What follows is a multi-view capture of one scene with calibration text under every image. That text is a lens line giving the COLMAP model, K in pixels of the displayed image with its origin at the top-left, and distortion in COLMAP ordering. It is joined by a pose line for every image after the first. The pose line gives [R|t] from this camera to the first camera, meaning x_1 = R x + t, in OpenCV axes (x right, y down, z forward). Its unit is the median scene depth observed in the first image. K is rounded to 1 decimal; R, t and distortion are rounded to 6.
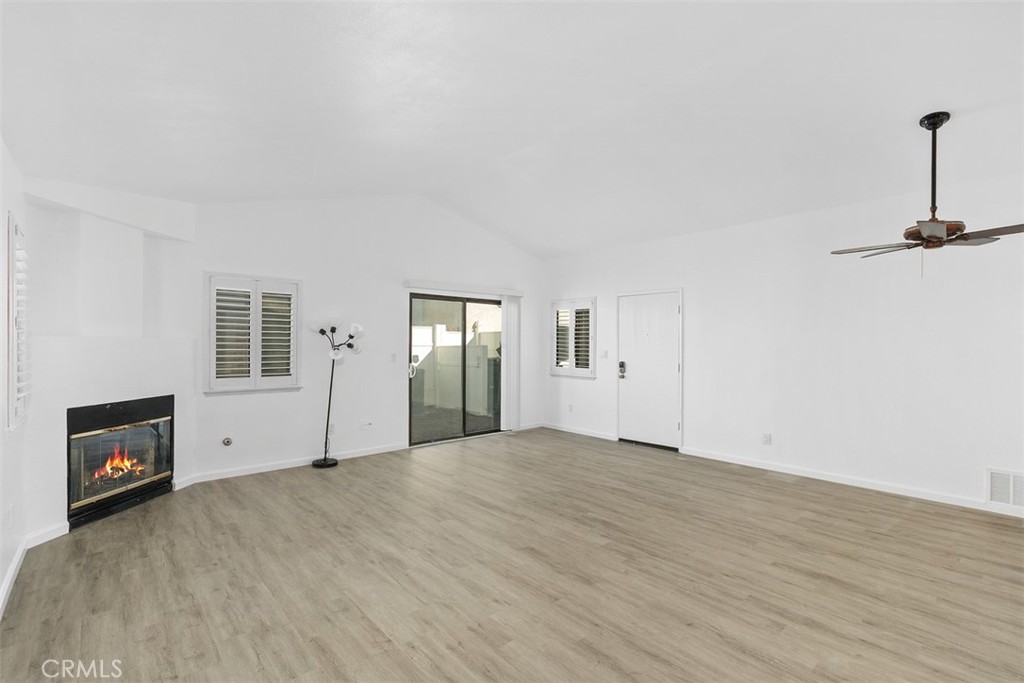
lens RADIAL K [[458.3, 0, 512.0], [0, 458.3, 341.5], [0, 0, 1]] dist [0.000285, 0.000123]
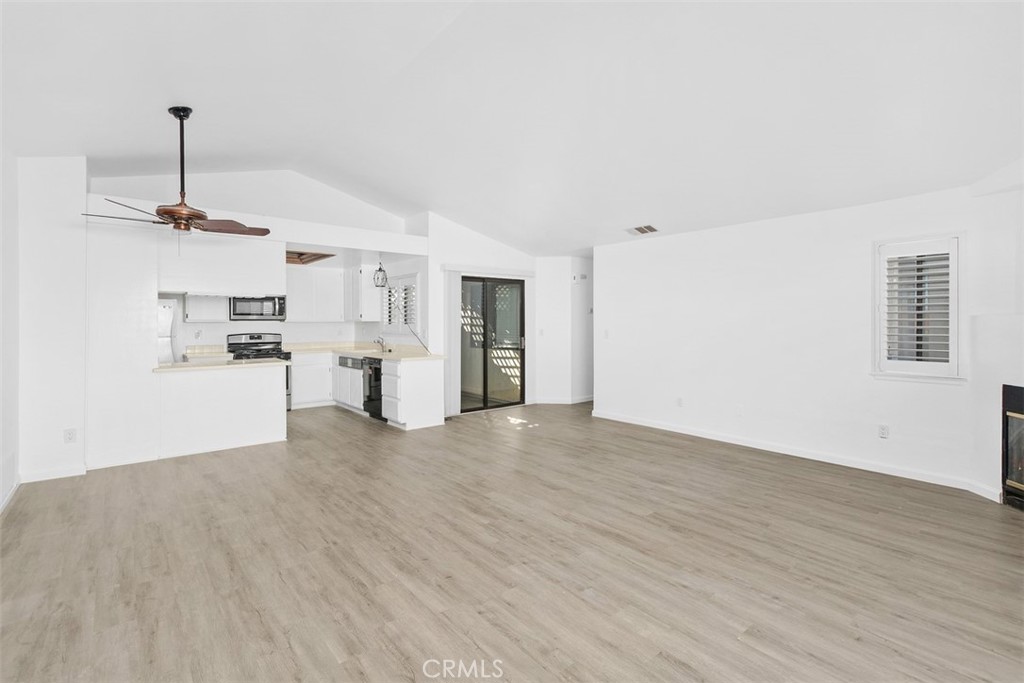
lens RADIAL K [[471.2, 0, 513.8], [0, 471.2, 316.7], [0, 0, 1]] dist [-0.002569, -0.000034]
pose [[-0.999635, -0.003190, 0.026831, 0.106173], [-0.003692, 0.999819, -0.018656, 0.016712], [-0.026767, -0.018749, -0.999466, 2.035664]]
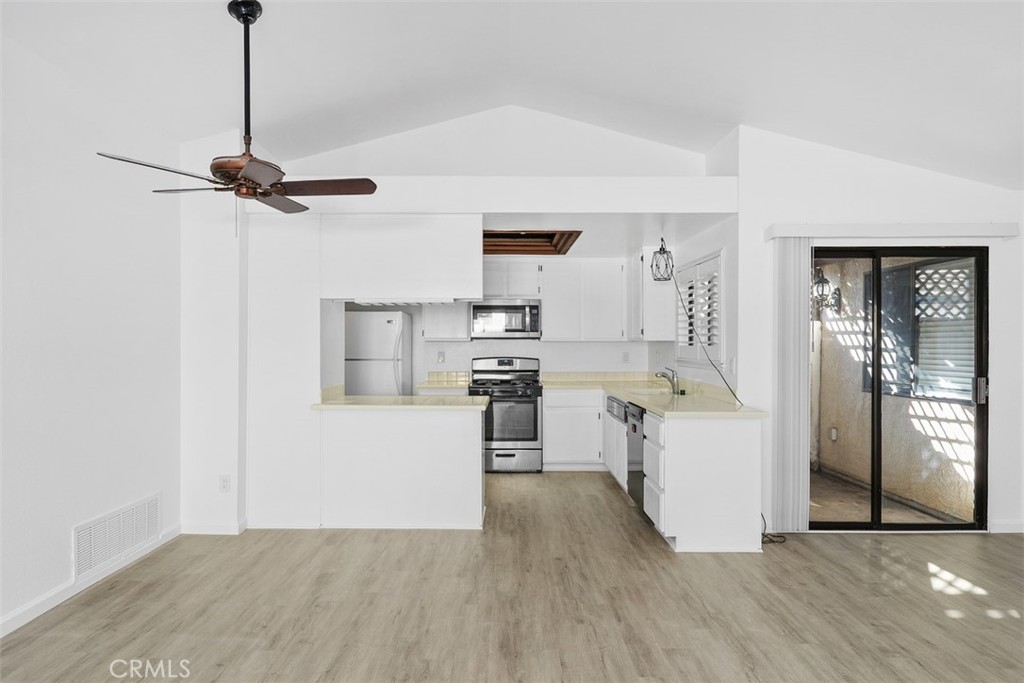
lens RADIAL K [[603.1, 0, 512.0], [0, 603.1, 341.5], [0, 0, 1]] dist [0.003604, -0.000180]
pose [[-0.746681, -0.007608, 0.665139, 0.018973], [-0.011684, 0.999930, -0.001679, 0.009752], [-0.665080, -0.009025, -0.746718, 1.378115]]
